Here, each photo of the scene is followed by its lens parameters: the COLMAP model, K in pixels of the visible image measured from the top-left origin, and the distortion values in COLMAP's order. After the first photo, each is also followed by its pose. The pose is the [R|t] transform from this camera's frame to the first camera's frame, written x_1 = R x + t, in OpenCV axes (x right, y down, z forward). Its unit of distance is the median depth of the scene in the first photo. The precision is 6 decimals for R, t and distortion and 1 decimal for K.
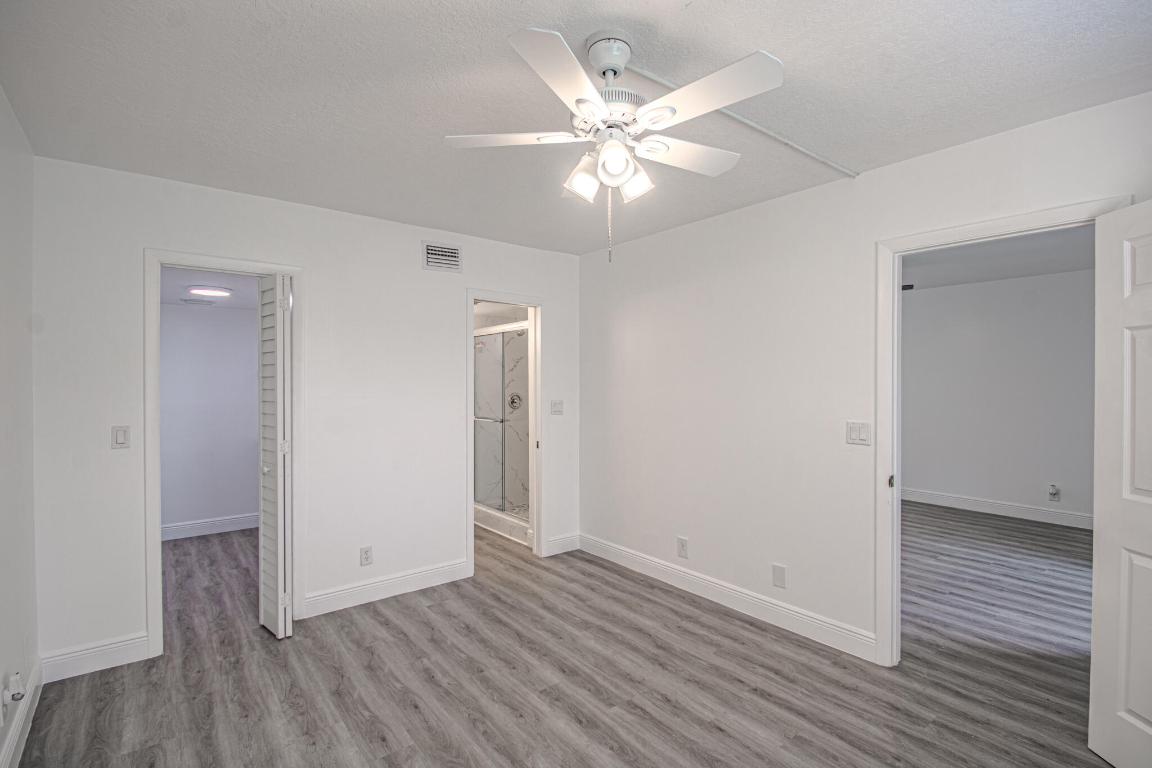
lens RADIAL K [[538.3, 0, 583.1], [0, 538.3, 381.7], [0, 0, 1]] dist [0.001165, 0.000287]
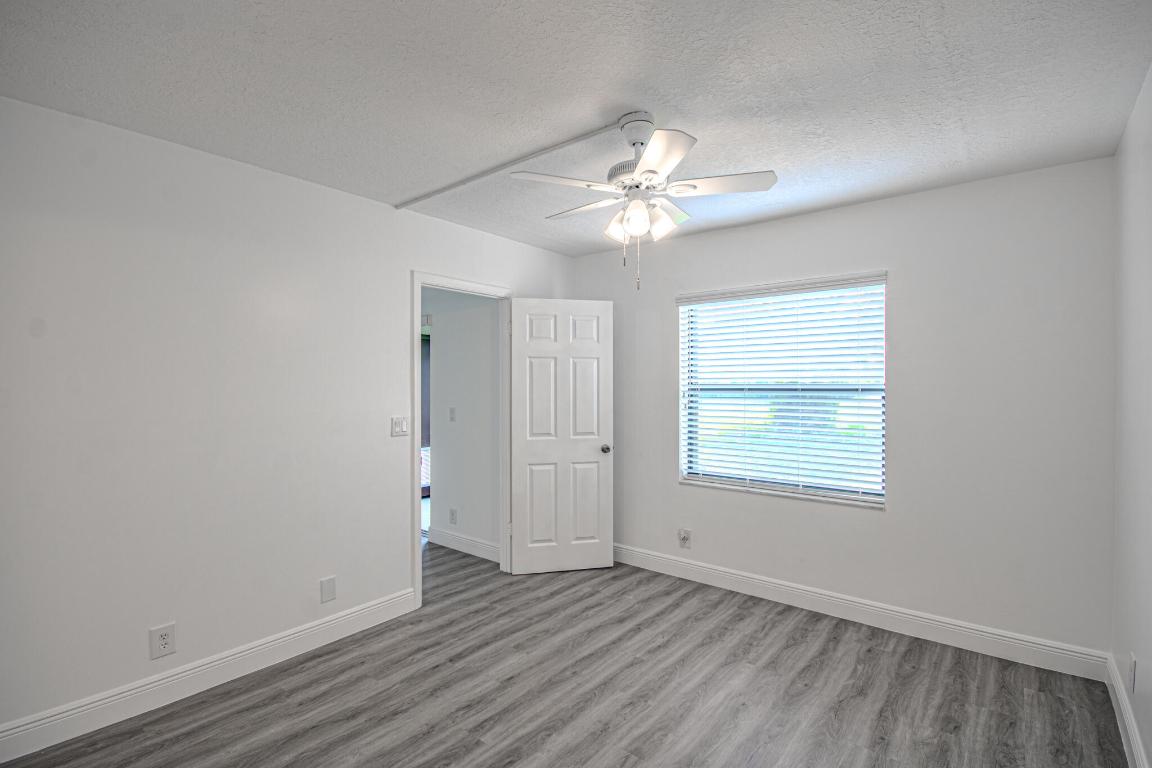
lens RADIAL K [[538.3, 0, 573.1], [0, 538.3, 385.5], [0, 0, 1]] dist [0.001165, 0.000287]
pose [[-0.200318, -0.003689, 0.979724, -0.759196], [0.003473, 0.999984, 0.004475, 0.001129], [-0.979725, 0.004299, -0.200302, 0.905236]]
